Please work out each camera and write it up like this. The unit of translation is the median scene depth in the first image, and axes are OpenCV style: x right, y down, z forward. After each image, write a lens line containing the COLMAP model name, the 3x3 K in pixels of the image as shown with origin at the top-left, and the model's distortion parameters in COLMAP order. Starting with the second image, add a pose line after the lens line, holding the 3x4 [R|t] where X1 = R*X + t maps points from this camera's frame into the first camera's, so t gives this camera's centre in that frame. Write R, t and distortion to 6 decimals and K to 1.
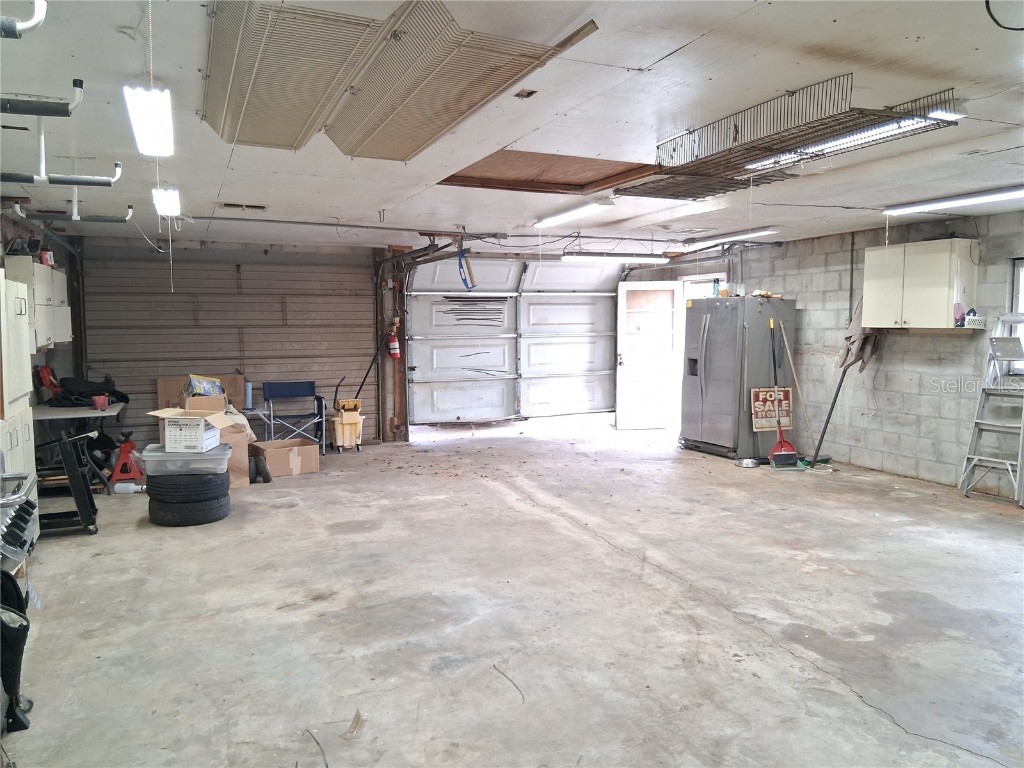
lens RADIAL K [[773.4, 0, 510.3], [0, 773.4, 379.5], [0, 0, 1]] dist [0.105558, -0.183700]
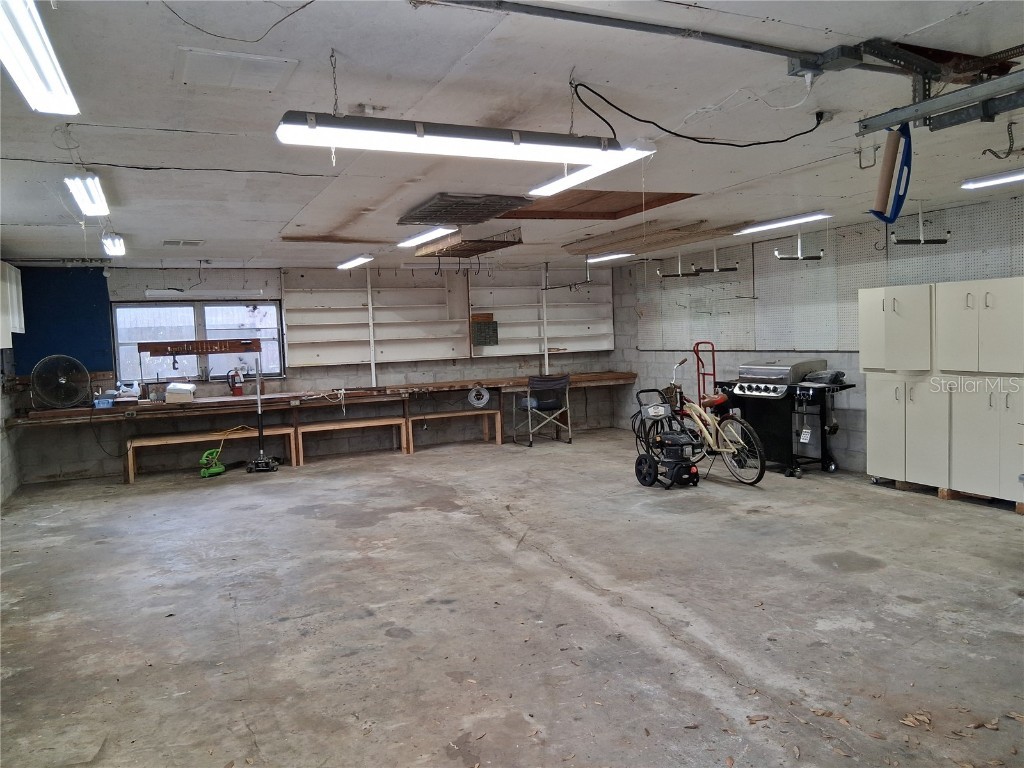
lens RADIAL K [[773.4, 0, 510.3], [0, 773.4, 379.5], [0, 0, 1]] dist [0.105558, -0.183700]
pose [[-0.998916, 0.042902, -0.018089, 0.183433], [0.040062, 0.989957, 0.135574, -0.145787], [0.023724, 0.134703, -0.990602, 1.947138]]
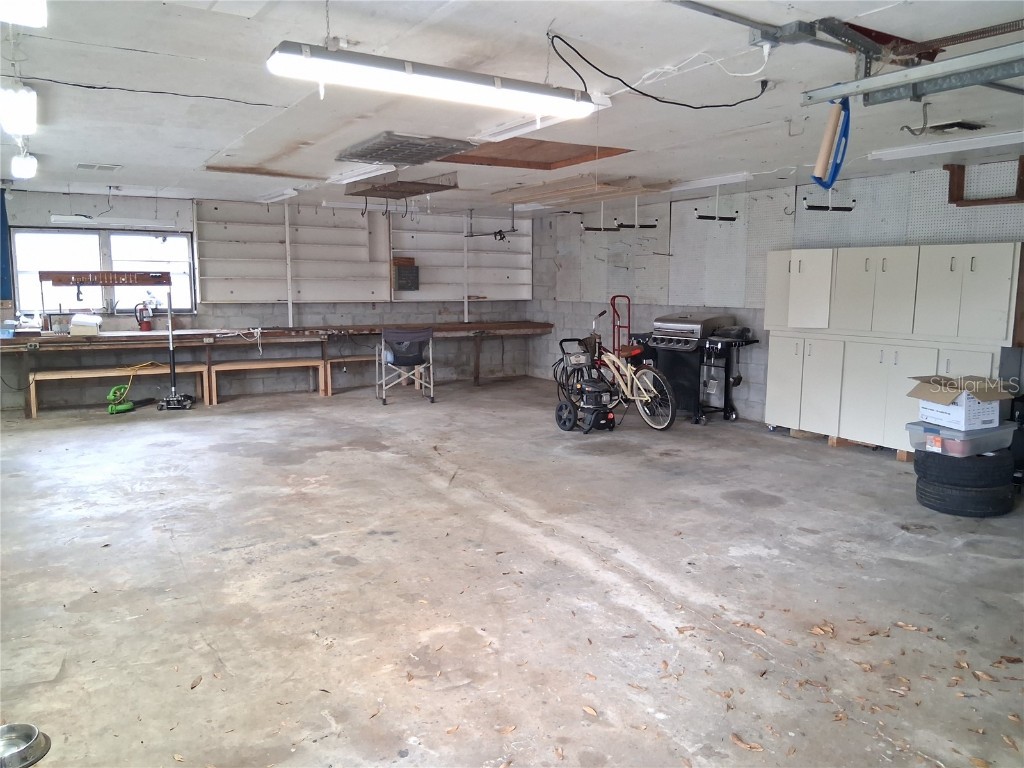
lens RADIAL K [[773.4, 0, 510.3], [0, 773.4, 379.5], [0, 0, 1]] dist [0.105558, -0.183700]
pose [[-0.989372, 0.016574, -0.144461, 0.234118], [-0.012878, 0.979591, 0.200587, -0.143146], [0.144837, 0.200316, -0.968966, 1.976610]]
